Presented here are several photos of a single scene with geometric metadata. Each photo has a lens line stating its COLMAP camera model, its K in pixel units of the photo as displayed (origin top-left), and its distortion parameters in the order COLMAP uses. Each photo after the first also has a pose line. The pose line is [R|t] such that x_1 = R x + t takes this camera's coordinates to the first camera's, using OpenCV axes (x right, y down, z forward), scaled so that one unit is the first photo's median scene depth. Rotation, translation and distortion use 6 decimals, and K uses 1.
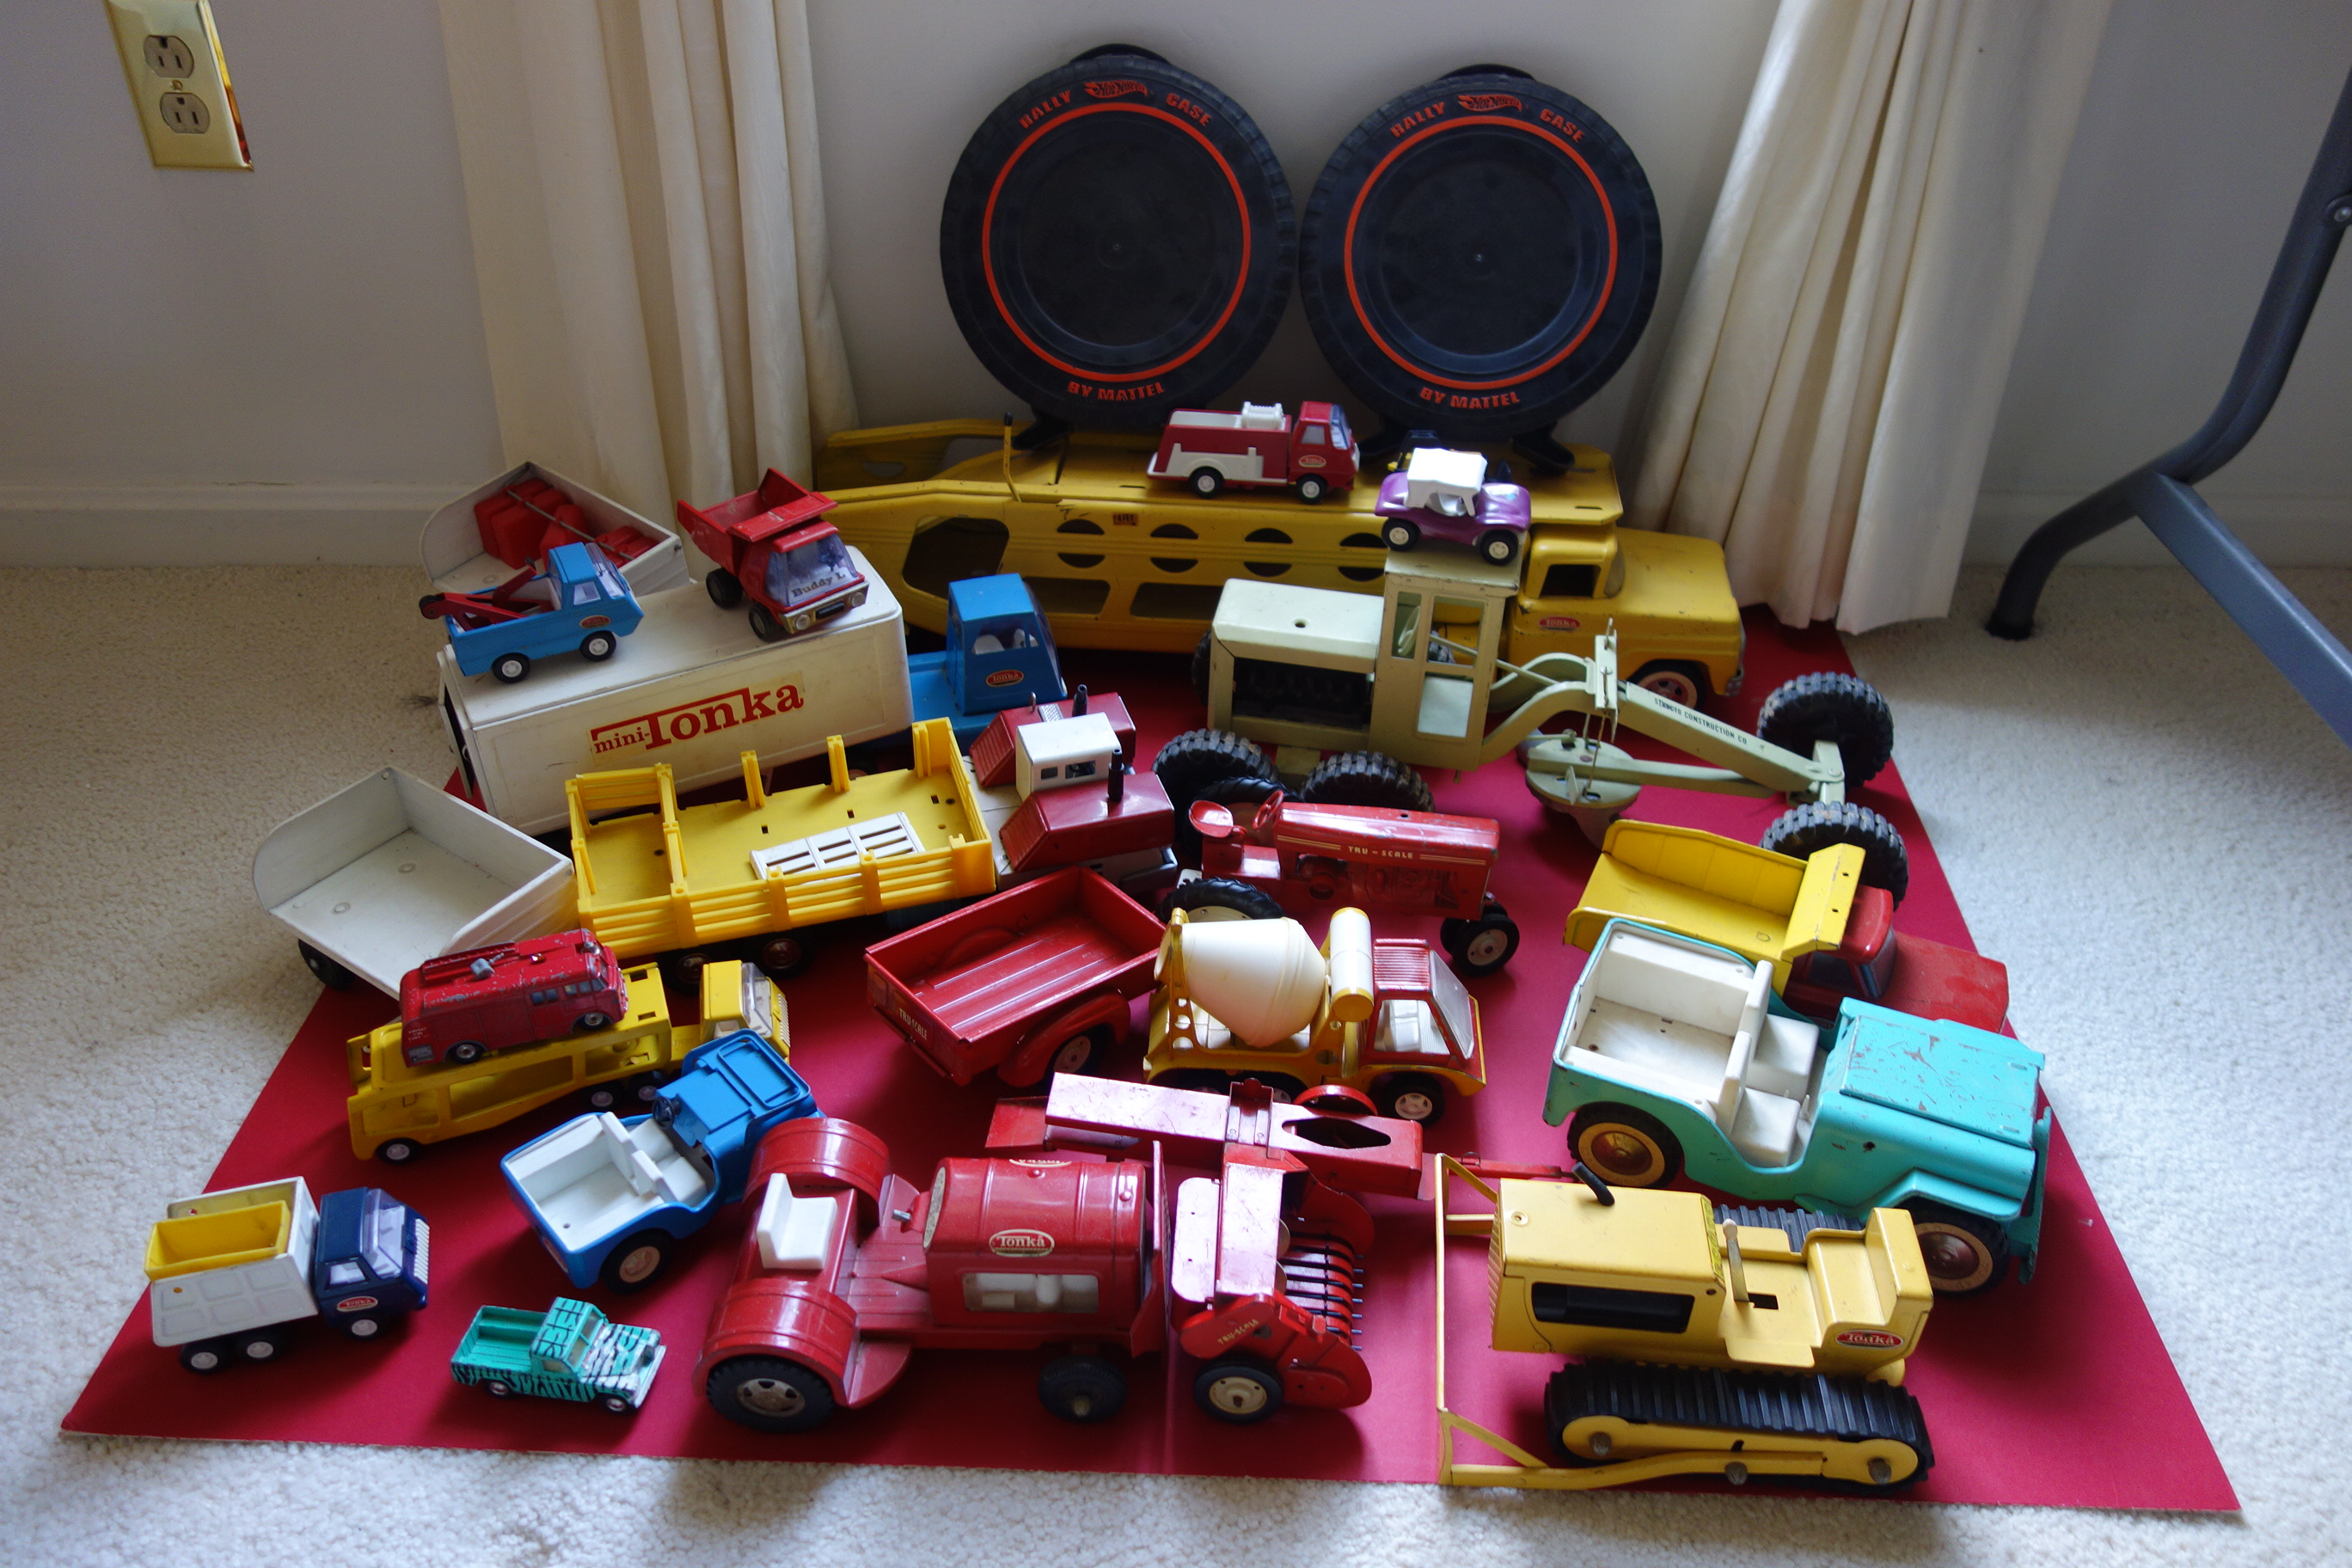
lens RADIAL K [[1840.2, 0, 1176.0], [0, 1840.2, 784.0], [0, 0, 1]] dist [0.011180, -0.010635]
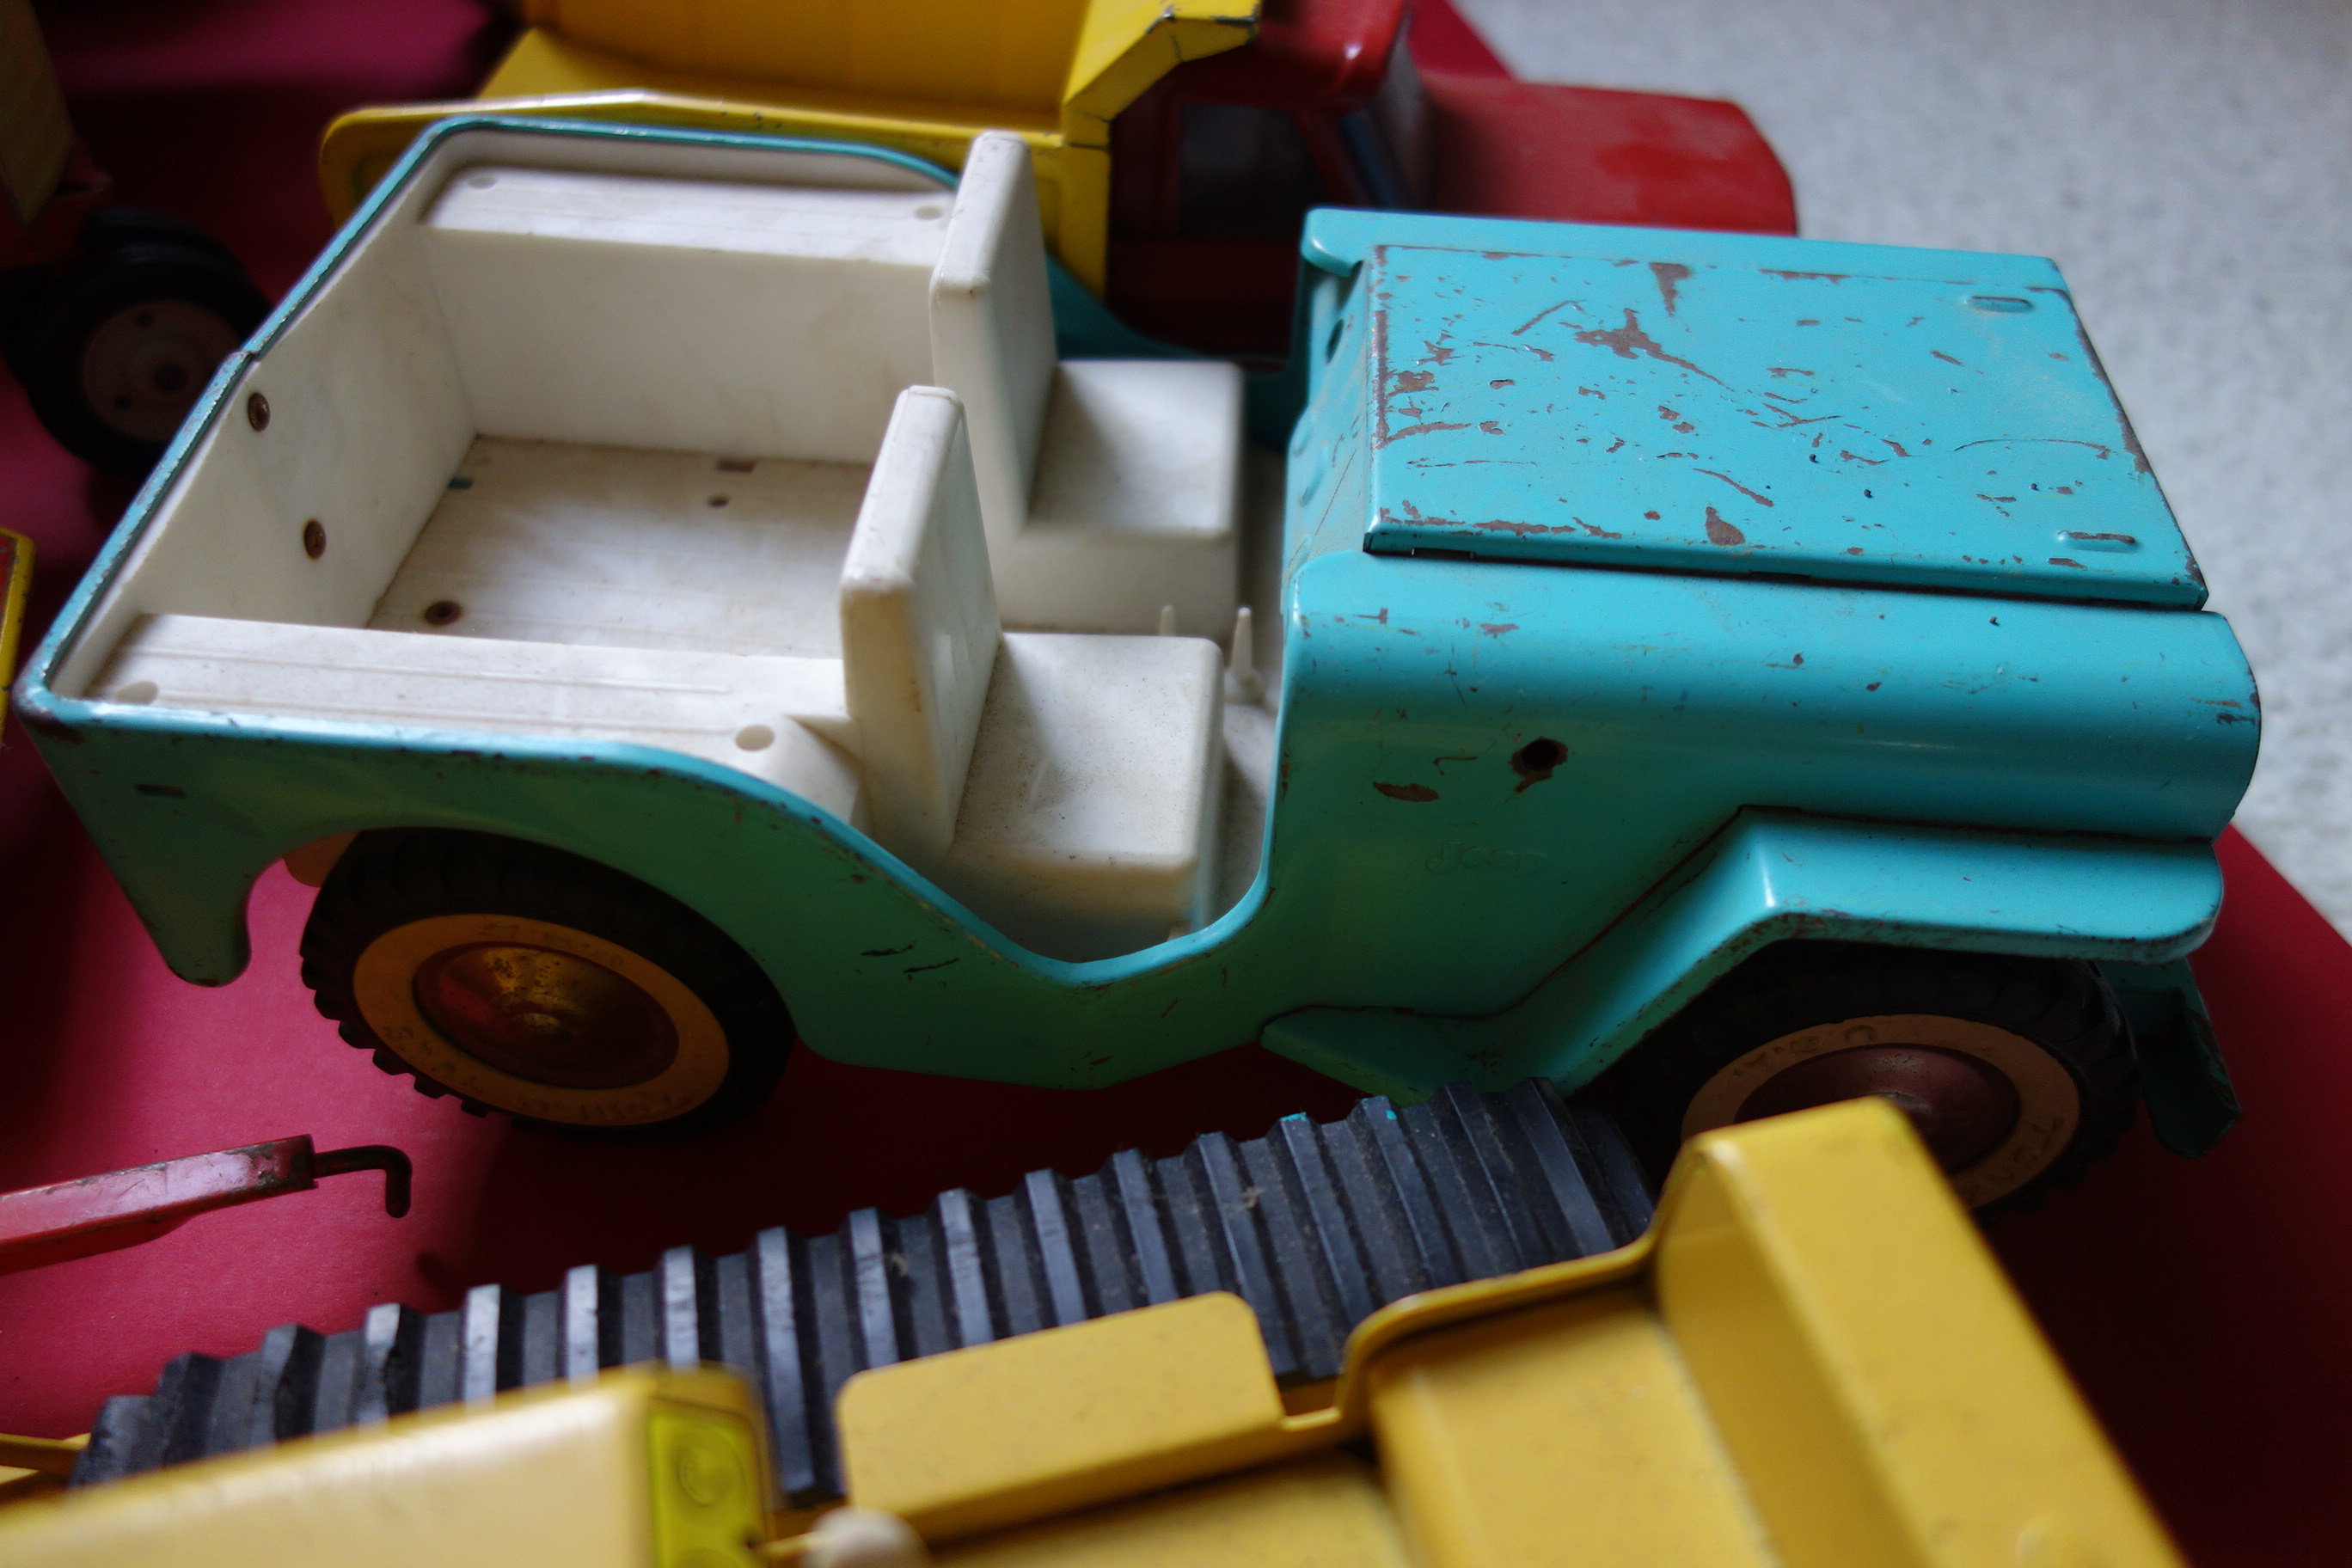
lens RADIAL K [[1840.2, 0, 1176.0], [0, 1840.2, 784.0], [0, 0, 1]] dist [0.011180, -0.010635]
pose [[0.937868, -0.237963, 0.252542, 0.244316], [0.187007, 0.959693, 0.209804, 0.127150], [-0.292288, -0.149541, 0.944566, 0.701967]]
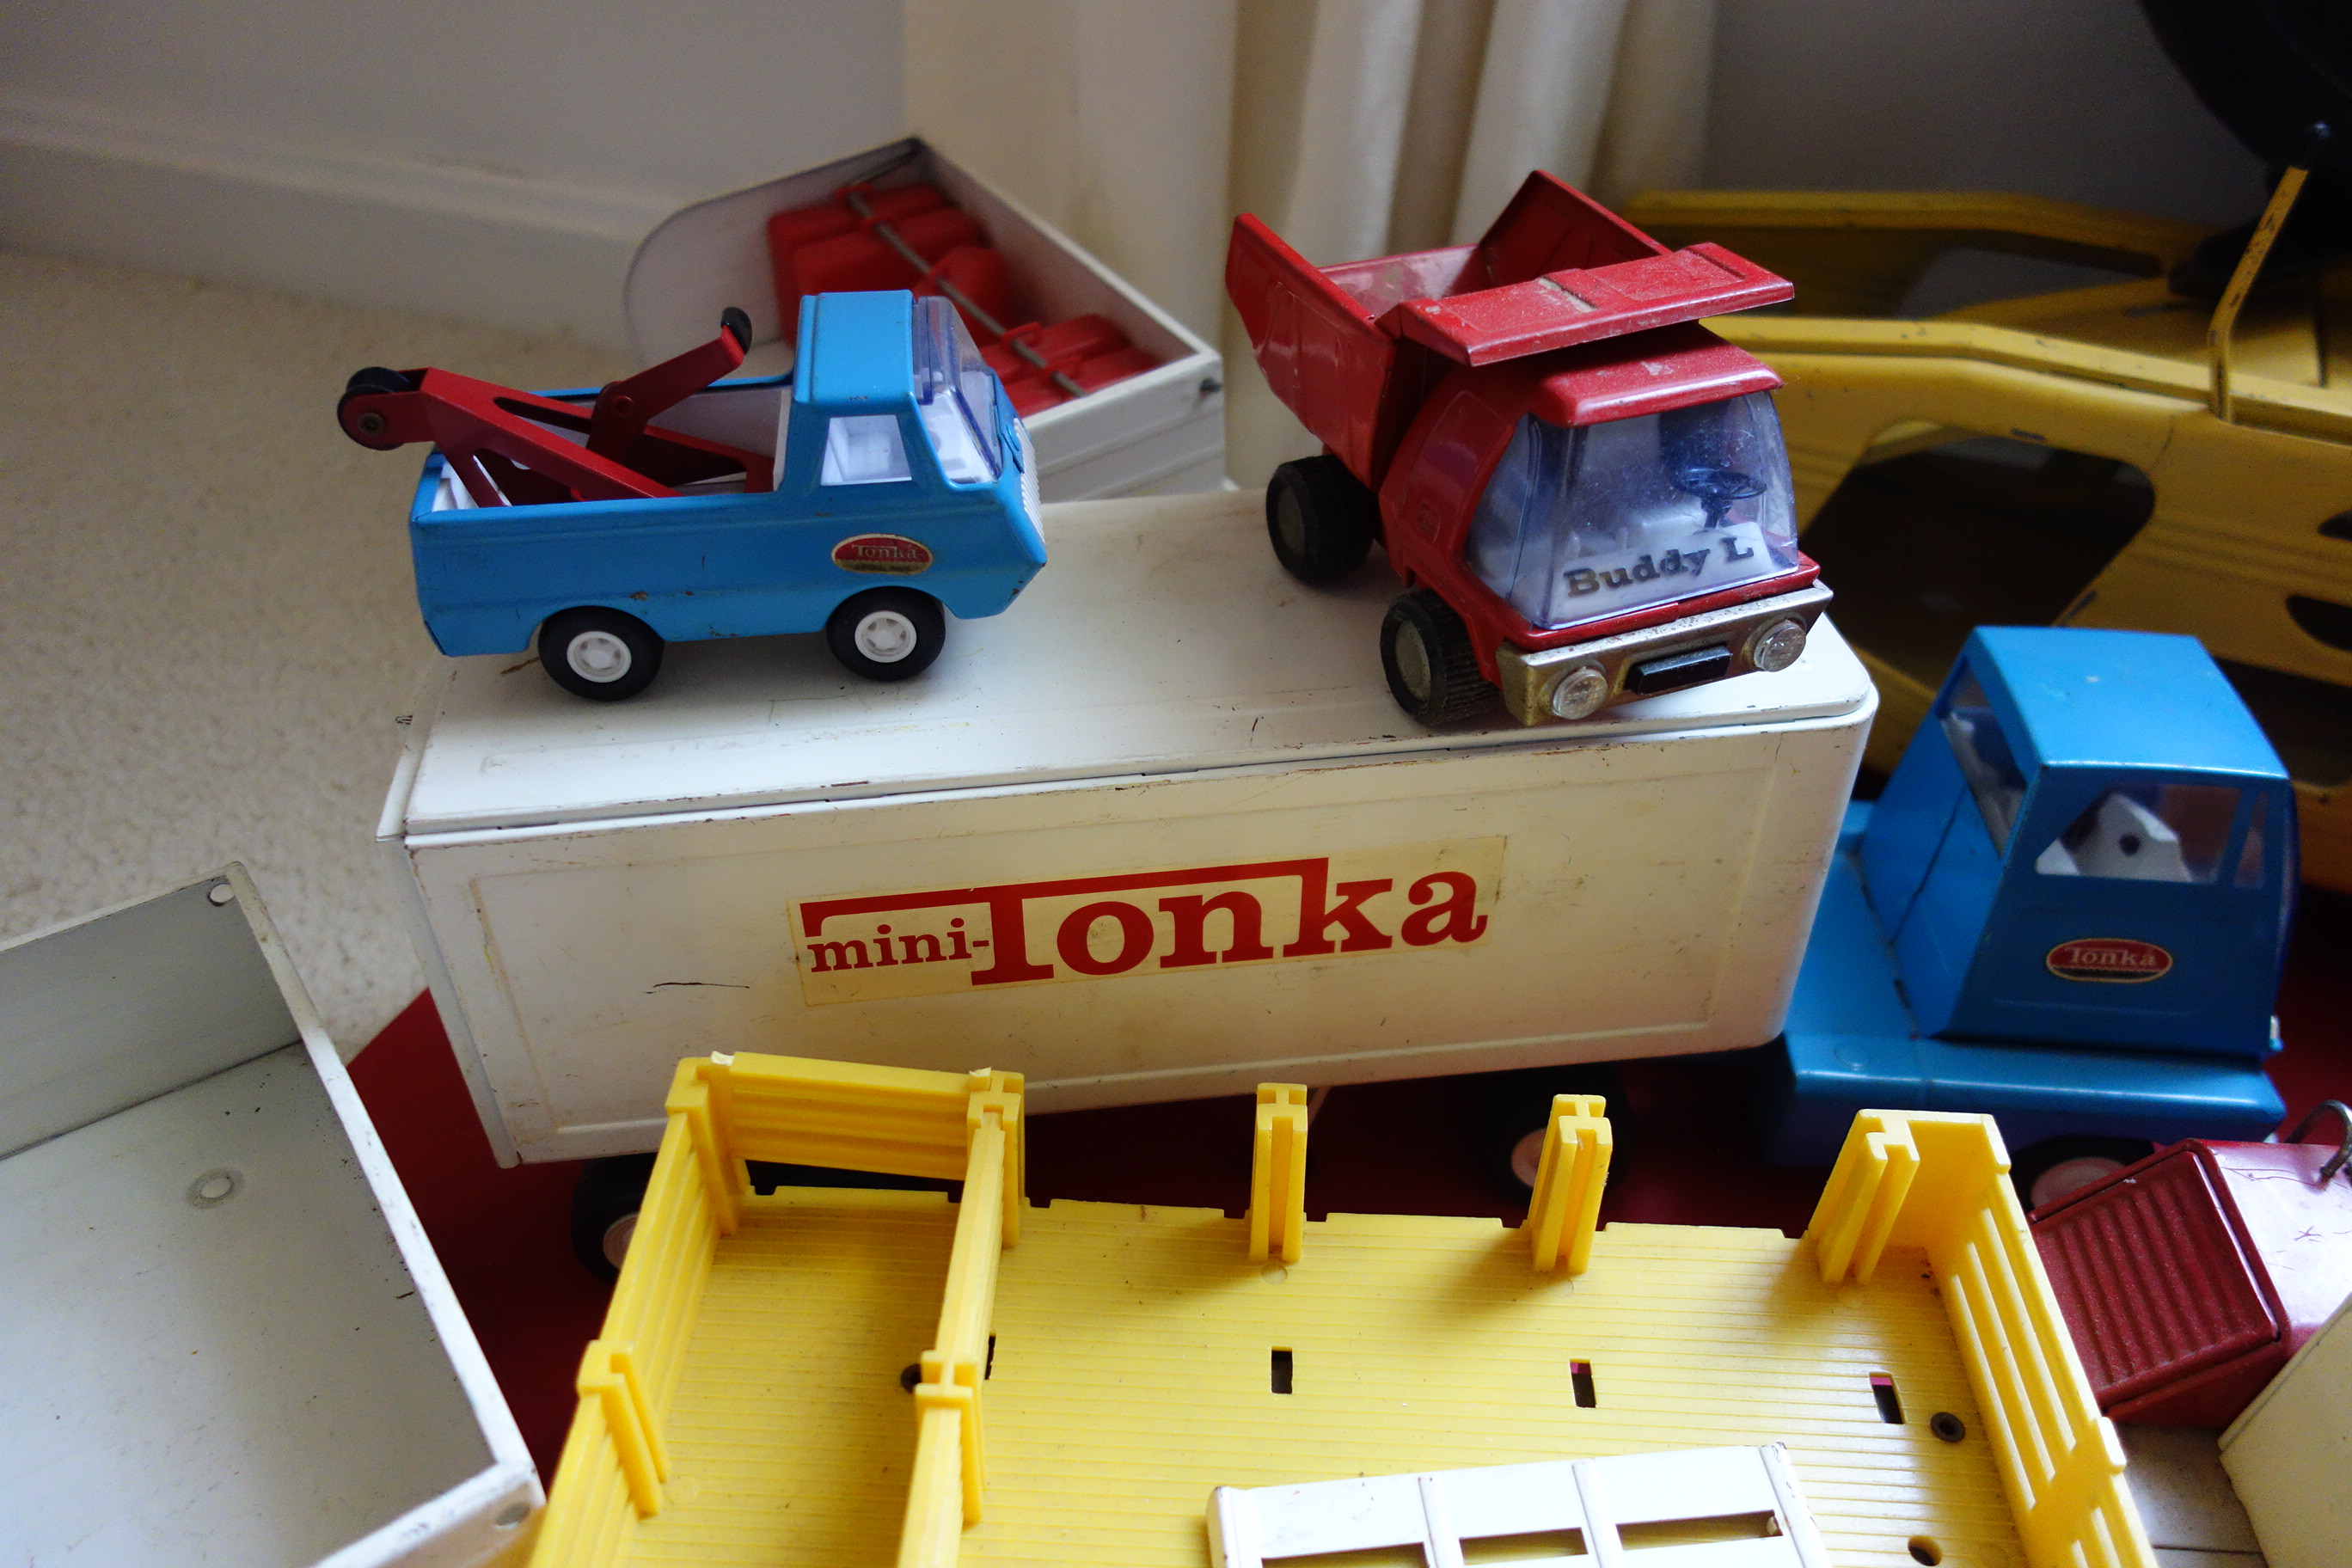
lens RADIAL K [[1849.7, 0, 1171.0], [0, 1849.7, 781.2], [0, 0, 1]] dist [0.007583, -0.004198]
pose [[0.942101, 0.214285, -0.257931, -0.201970], [-0.210124, 0.976687, 0.043930, -0.080958], [0.261331, 0.012811, 0.965164, 0.781876]]
